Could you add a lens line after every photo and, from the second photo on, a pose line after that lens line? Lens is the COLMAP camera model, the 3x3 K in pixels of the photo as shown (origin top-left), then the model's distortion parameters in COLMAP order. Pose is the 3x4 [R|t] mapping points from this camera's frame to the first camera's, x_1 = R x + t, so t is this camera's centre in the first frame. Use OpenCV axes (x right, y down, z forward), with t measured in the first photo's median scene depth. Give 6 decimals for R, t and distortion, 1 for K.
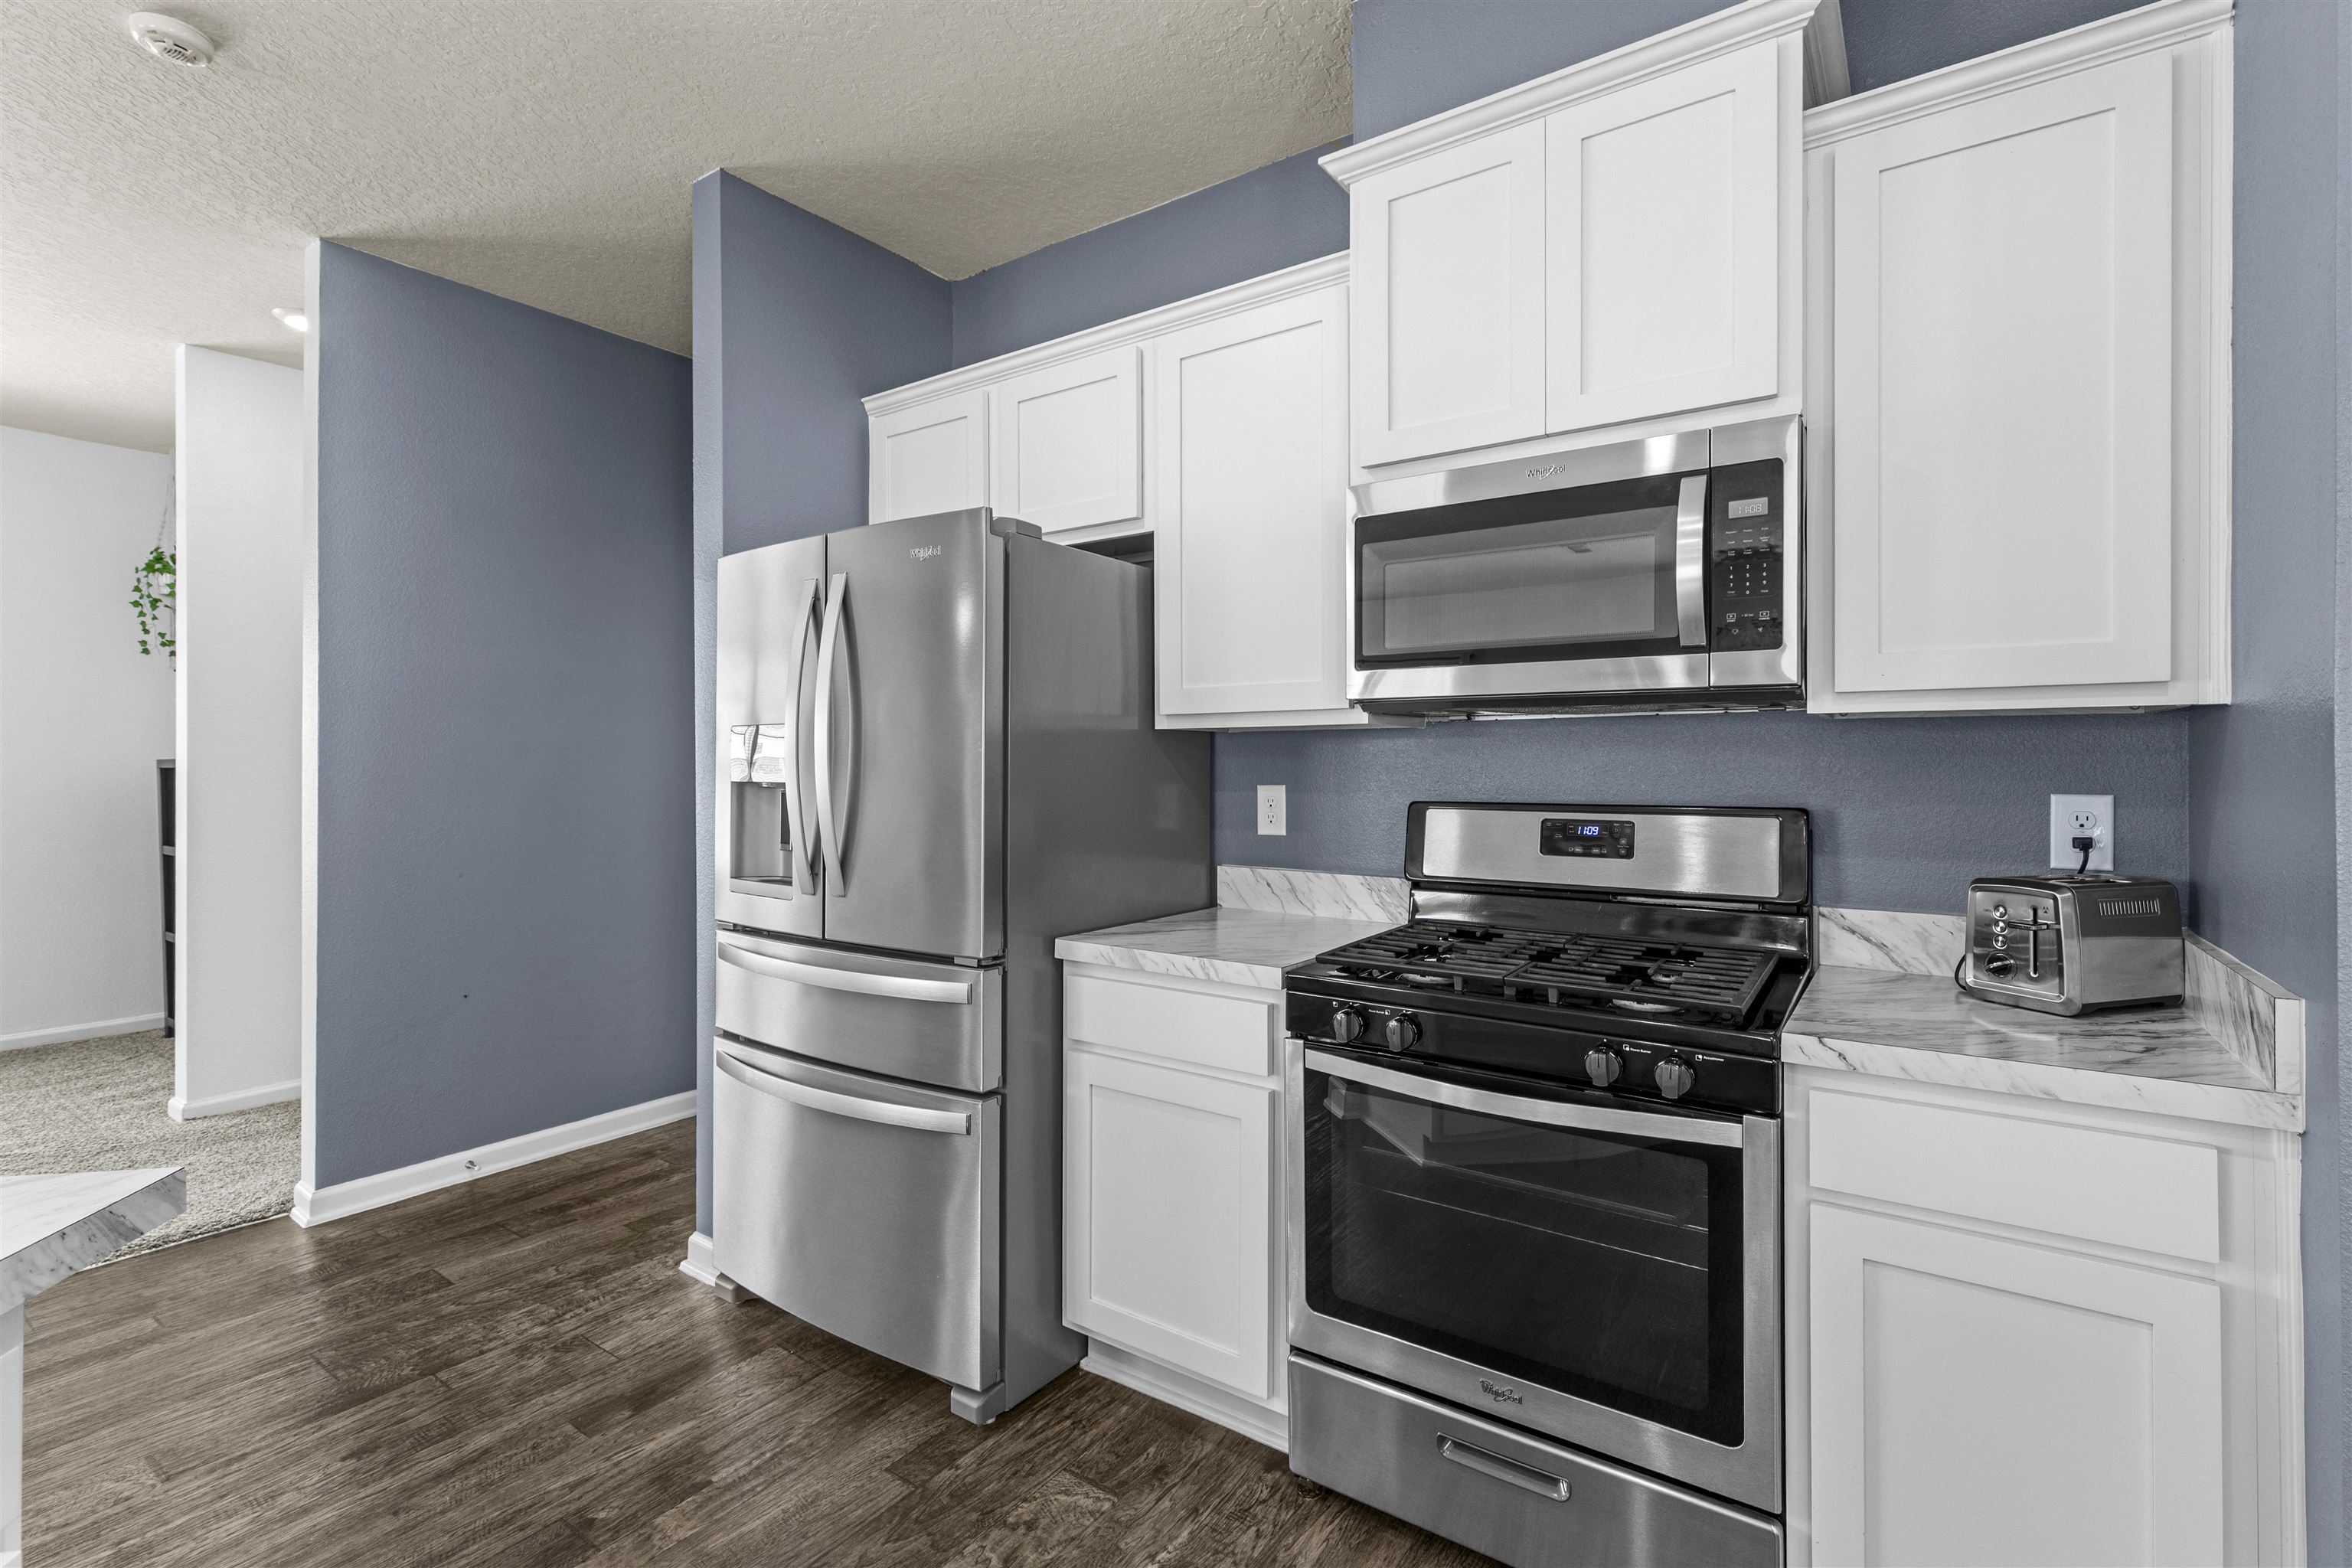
lens RADIAL K [[1062.4, 0, 1179.6], [0, 1062.4, 765.6], [0, 0, 1]] dist [0.001390, 0.000348]
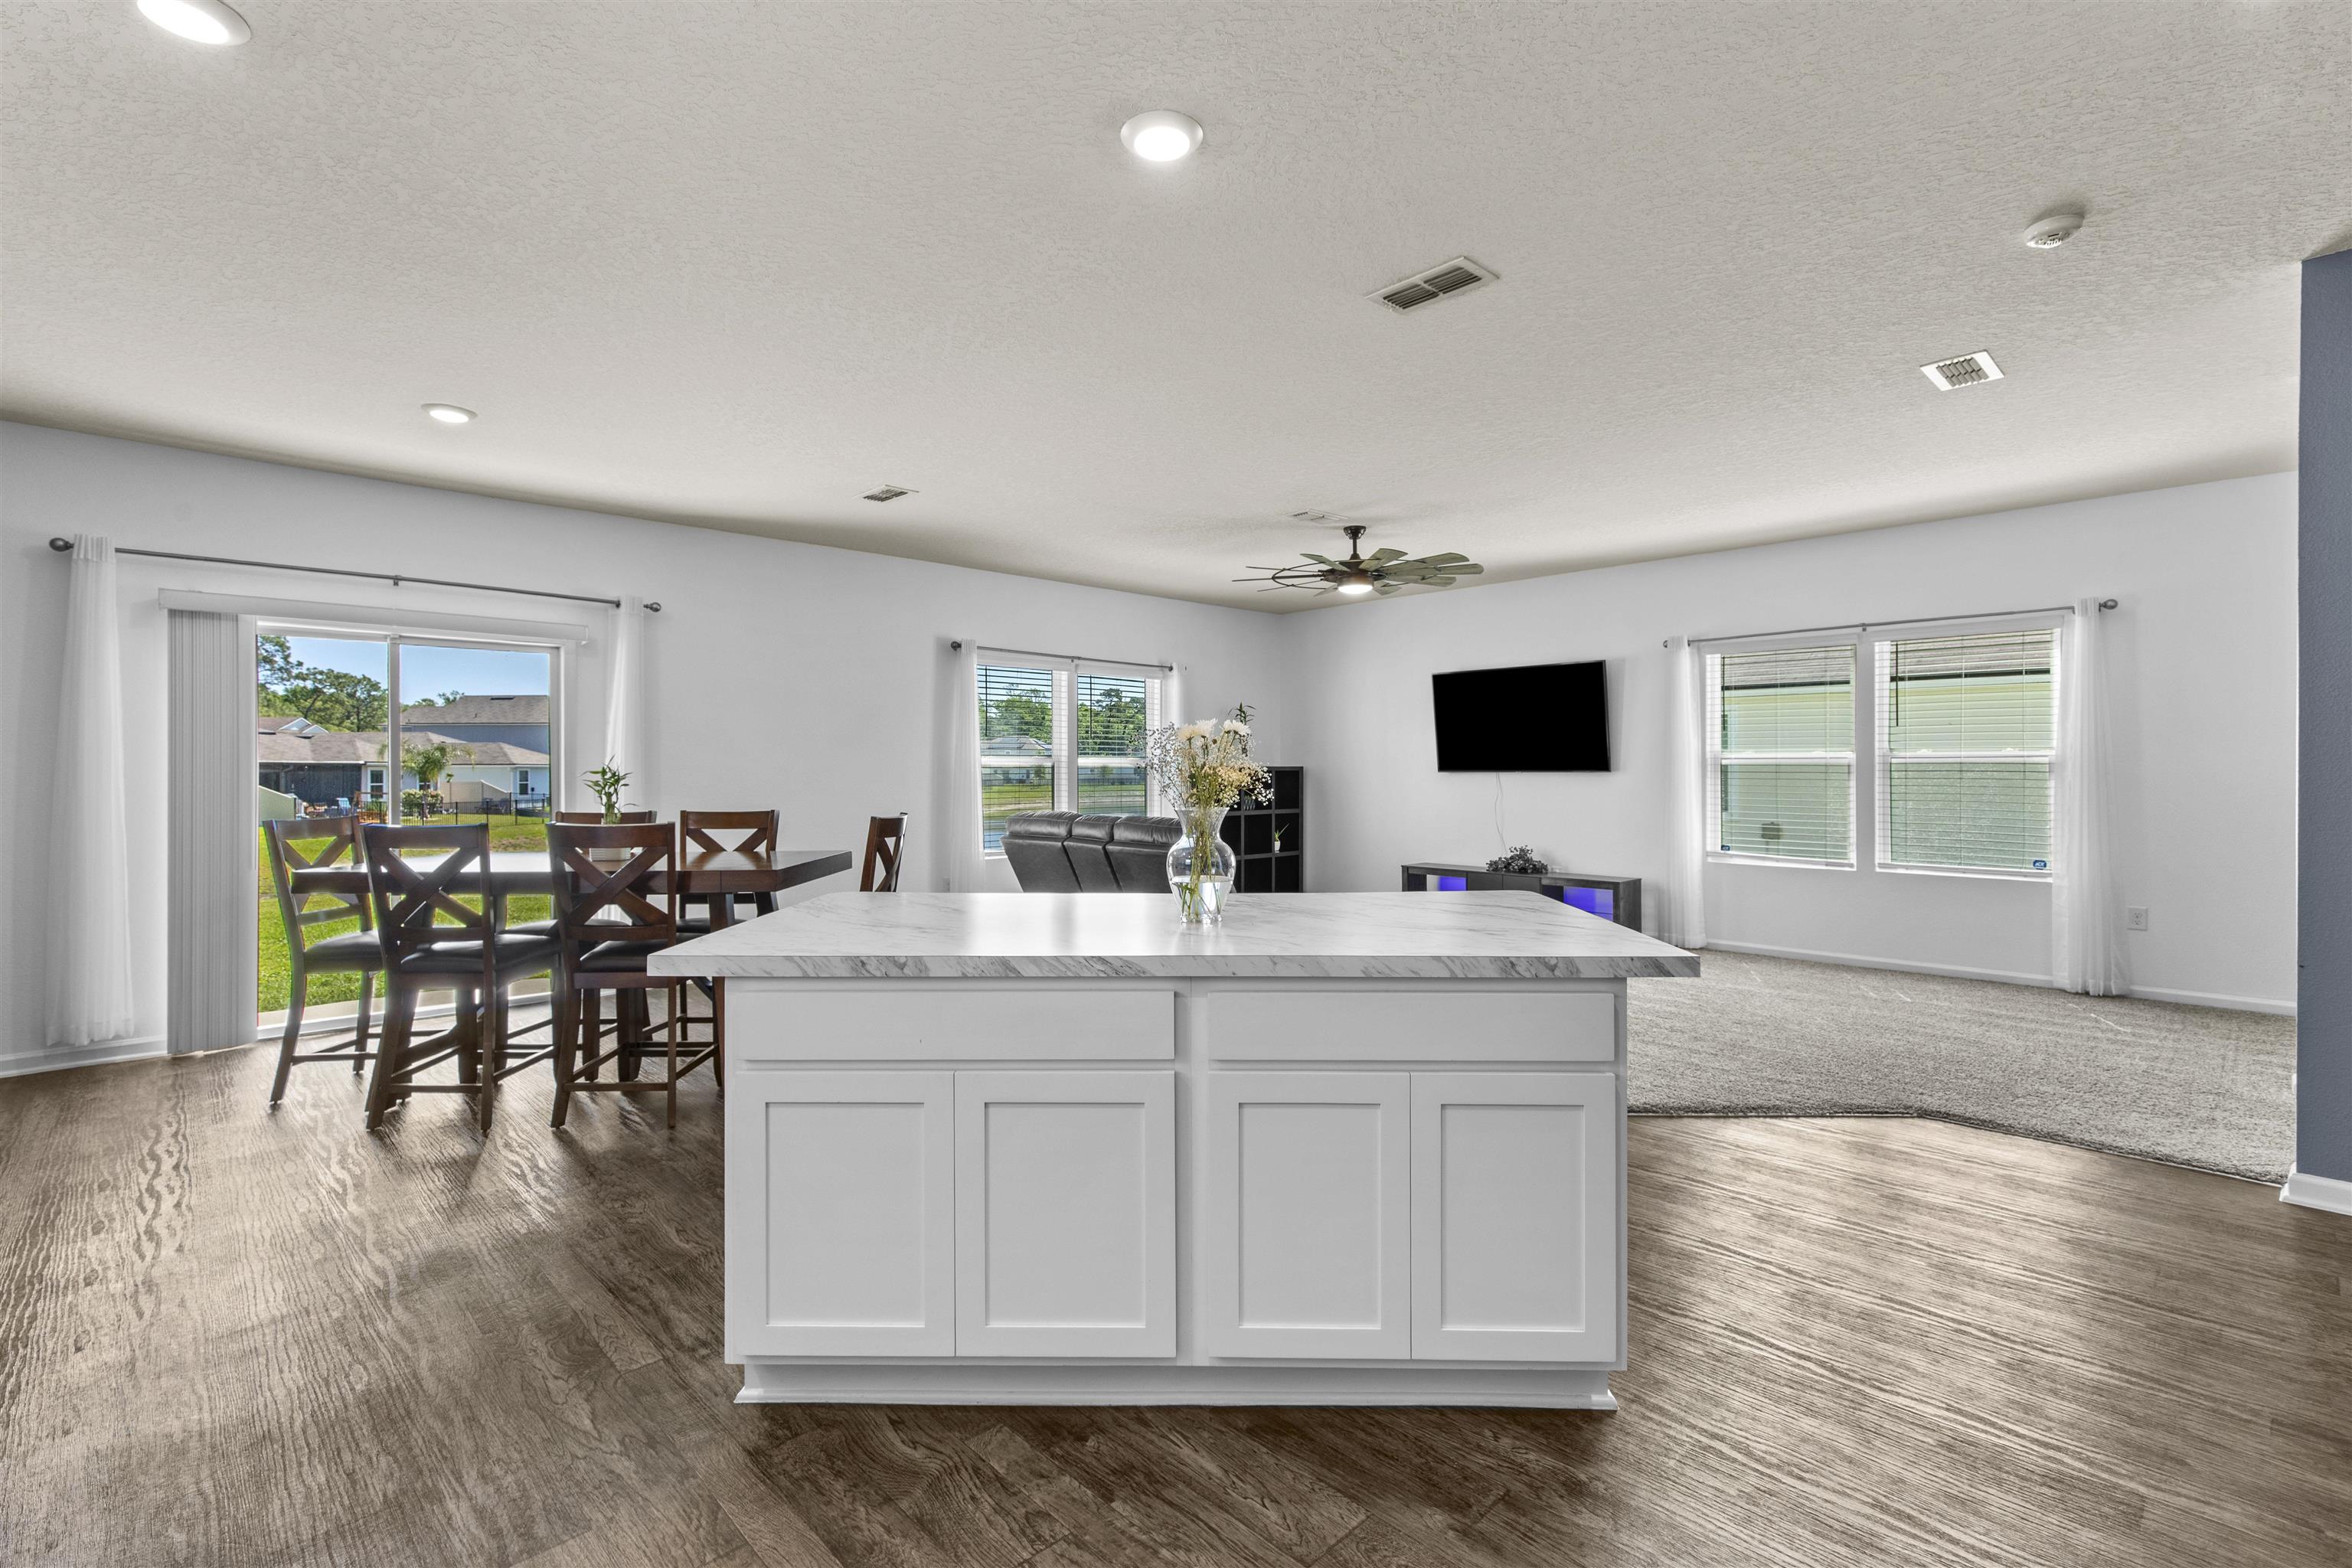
lens RADIAL K [[1057.3, 0, 1178.6], [0, 1057.3, 773.2], [0, 0, 1]] dist [0.001359, -0.001267]
pose [[-0.192862, 0.004554, -0.981215, 0.643328], [-0.000590, 0.999989, 0.004757, 0.003336], [0.981226, 0.001497, -0.192857, 0.183484]]
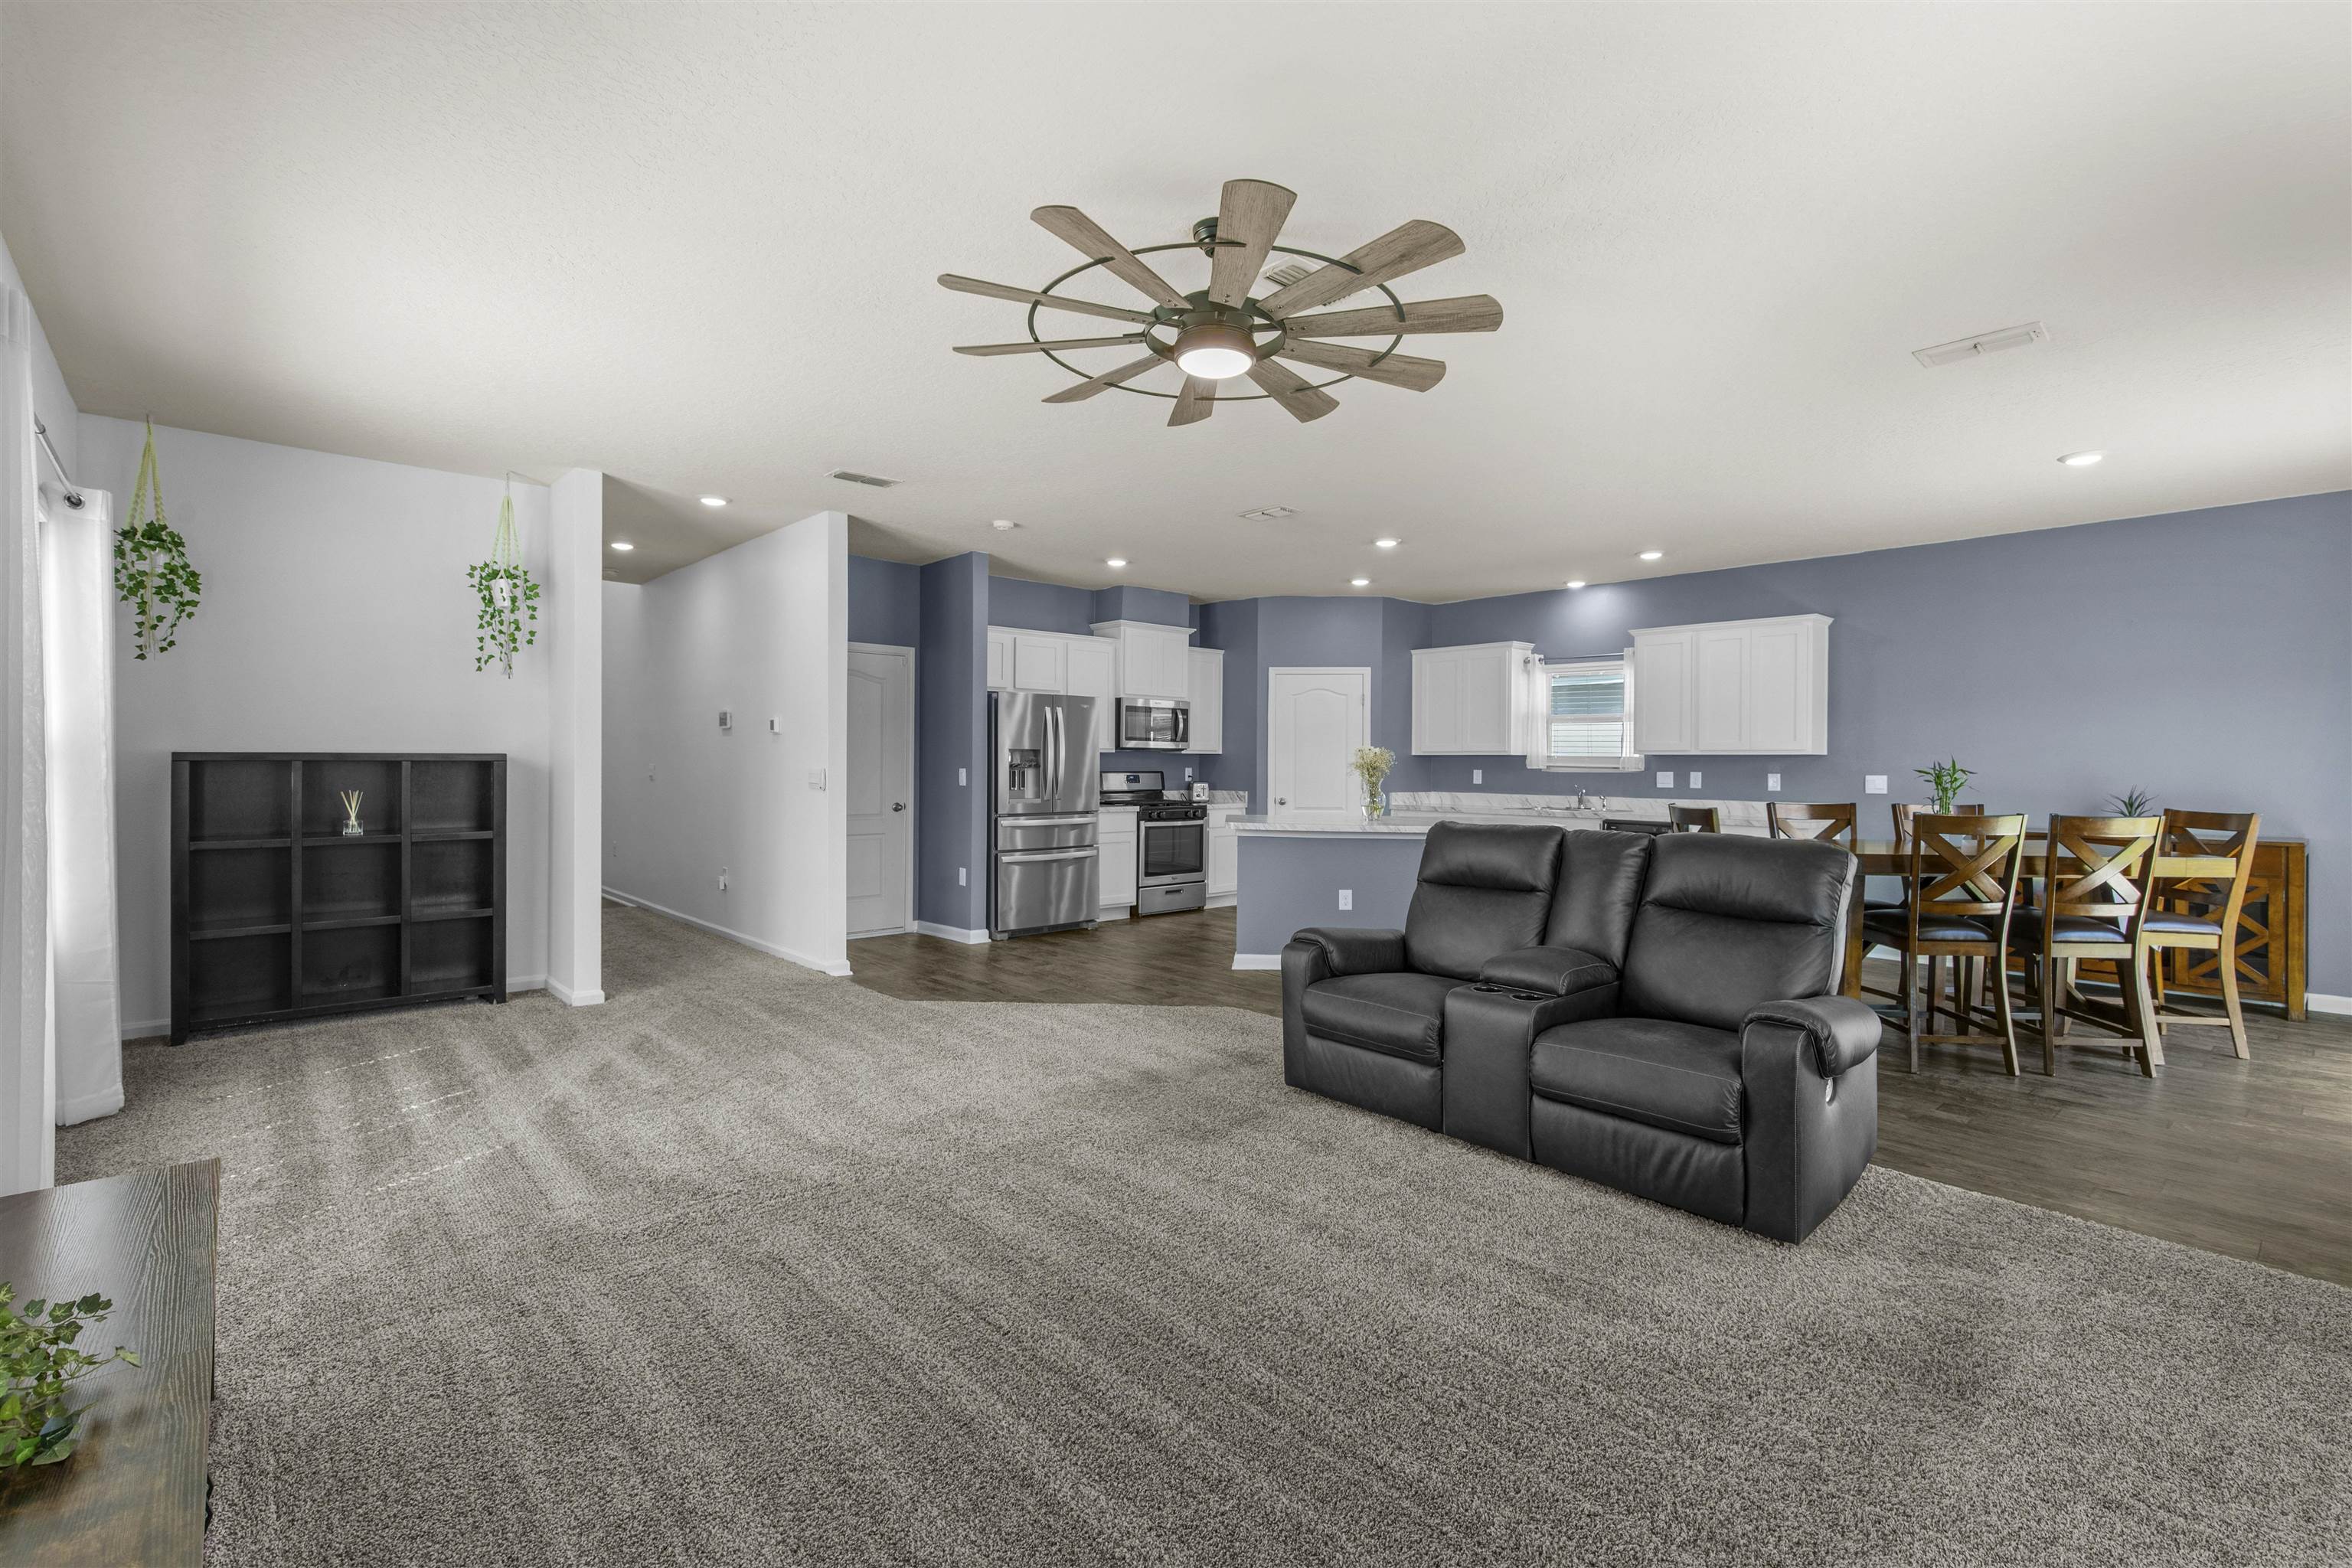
lens RADIAL K [[1057.3, 0, 1178.6], [0, 1057.3, 773.2], [0, 0, 1]] dist [0.001359, -0.001267]
pose [[0.226085, -0.007834, 0.974076, -4.120312], [-0.004687, 0.999947, 0.009130, 0.004944], [-0.974096, -0.006630, 0.226037, -0.194012]]
